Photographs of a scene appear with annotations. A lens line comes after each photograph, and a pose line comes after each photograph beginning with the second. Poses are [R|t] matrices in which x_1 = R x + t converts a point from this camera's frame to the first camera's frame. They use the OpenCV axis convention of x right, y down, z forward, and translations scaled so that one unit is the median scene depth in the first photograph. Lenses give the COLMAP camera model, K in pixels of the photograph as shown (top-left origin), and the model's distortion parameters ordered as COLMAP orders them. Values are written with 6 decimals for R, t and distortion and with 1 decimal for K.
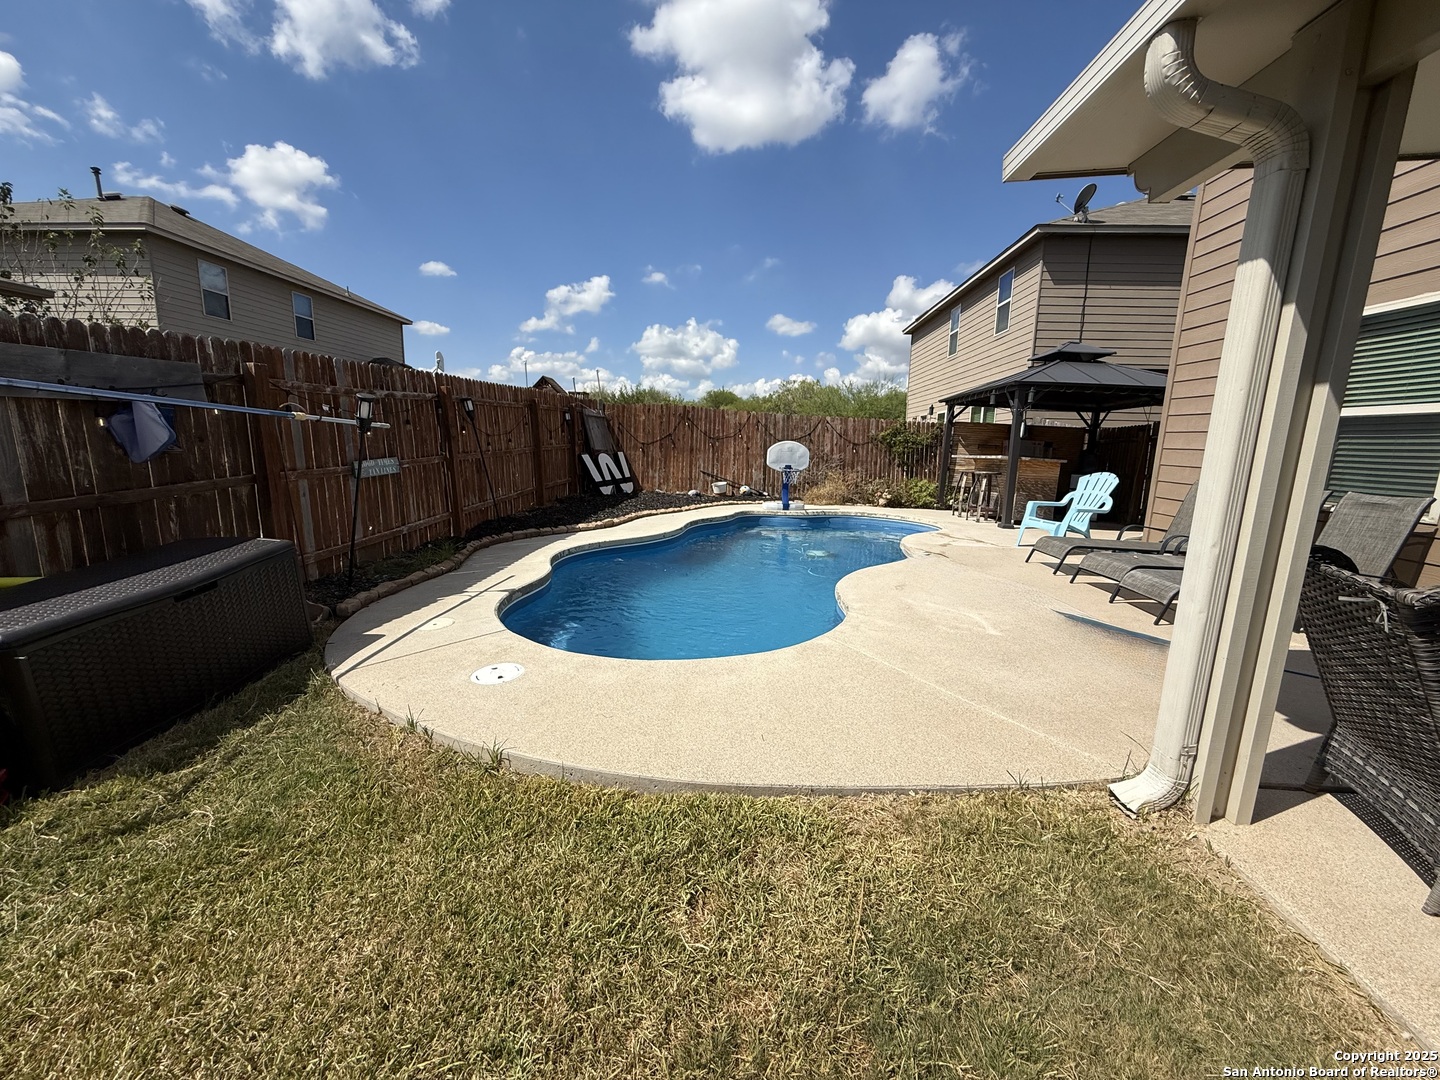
lens RADIAL K [[570.5, 0, 719.5], [0, 570.5, 542.3], [0, 0, 1]] dist [-0.000084, 0.000463]
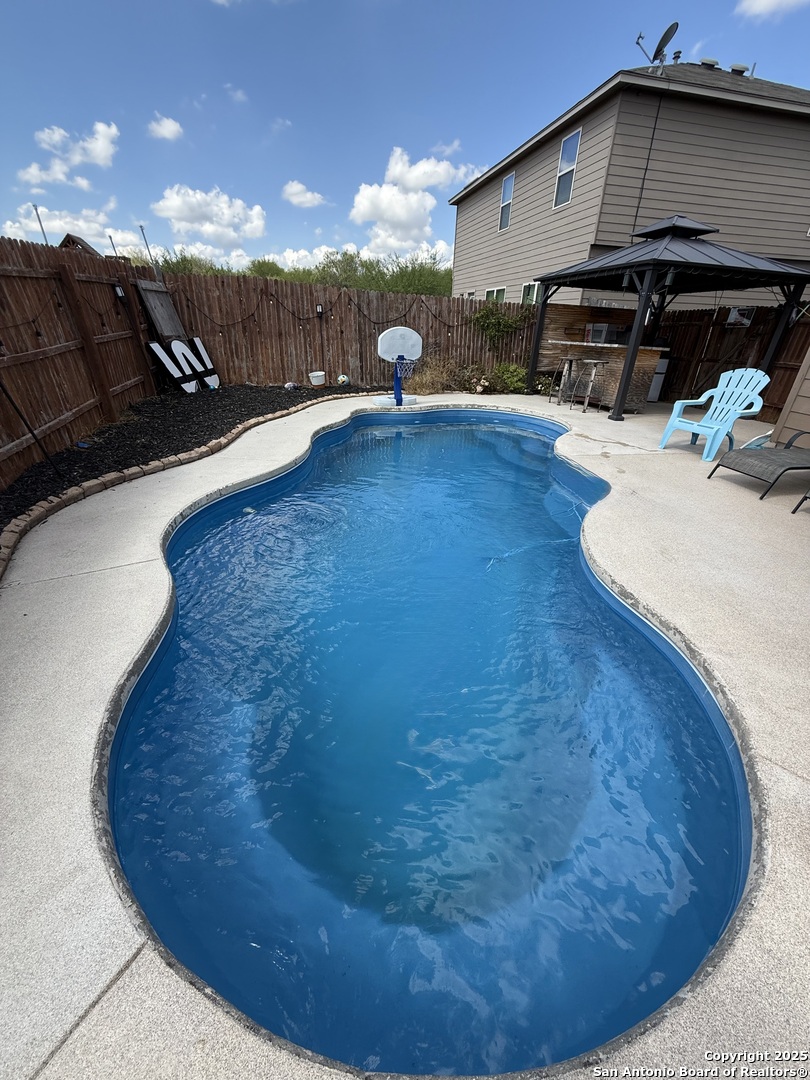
lens RADIAL K [[427.9, 0, 404.2], [0, 427.9, 540.1], [0, 0, 1]] dist [-0.000084, 0.000463]
pose [[0.960039, -0.127686, 0.249043, -0.077432], [0.044187, 0.947852, 0.315633, -0.062803], [-0.276357, -0.292016, 0.915616, 0.247473]]
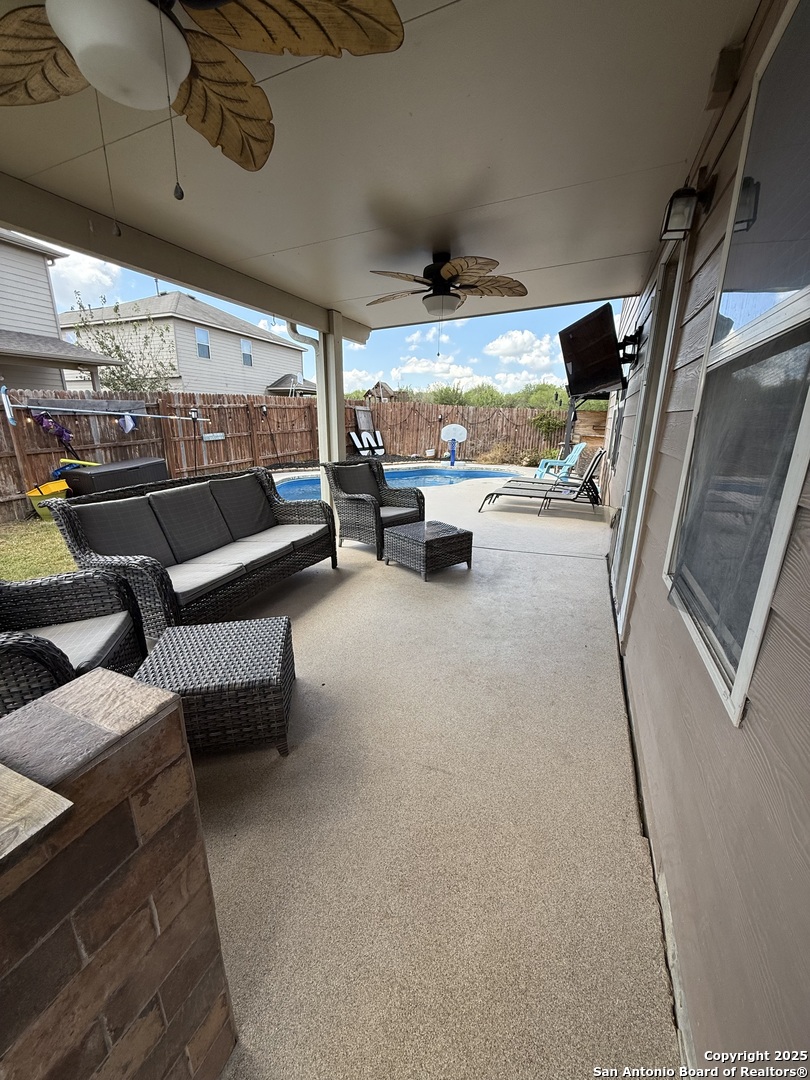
lens RADIAL K [[427.9, 0, 404.2], [0, 427.9, 540.1], [0, 0, 1]] dist [-0.000084, 0.000463]
pose [[0.943048, 0.081691, -0.322469, 0.375558], [-0.052173, 0.993703, 0.099159, 0.040339], [0.328539, -0.076688, 0.941372, -0.236948]]
